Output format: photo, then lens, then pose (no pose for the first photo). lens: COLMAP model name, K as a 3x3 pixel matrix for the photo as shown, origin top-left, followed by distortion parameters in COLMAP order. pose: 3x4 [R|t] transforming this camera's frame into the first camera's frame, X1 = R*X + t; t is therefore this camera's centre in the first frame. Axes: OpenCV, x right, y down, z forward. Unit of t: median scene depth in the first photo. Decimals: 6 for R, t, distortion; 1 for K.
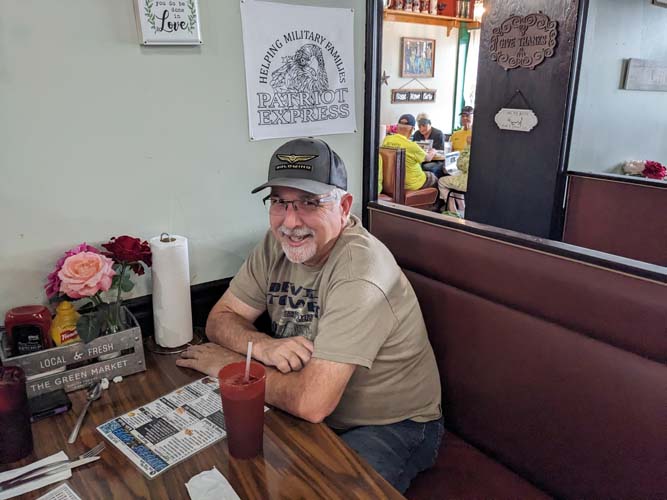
lens RADIAL K [[527.8, 0, 335.9], [0, 527.8, 248.0], [0, 0, 1]] dist [0.041395, -0.065906]
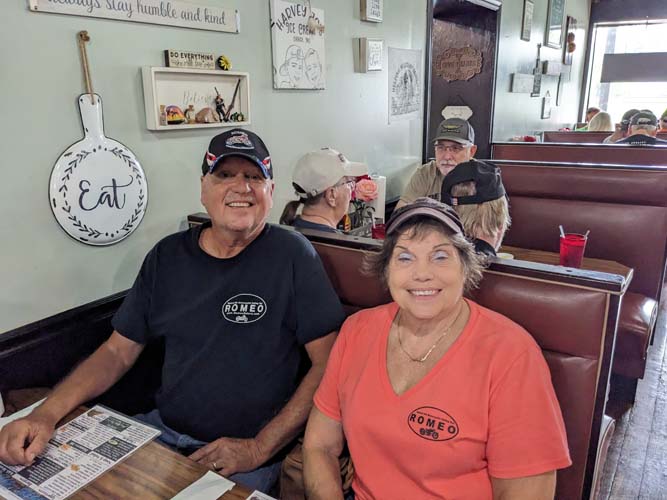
lens RADIAL K [[527.8, 0, 333.7], [0, 527.8, 252.1], [0, 0, 1]] dist [0.041395, -0.065906]
pose [[0.949064, -0.113208, 0.294042, -0.526012], [0.117130, 0.993107, 0.004300, 0.117243], [-0.292503, 0.030360, 0.955783, -0.381397]]
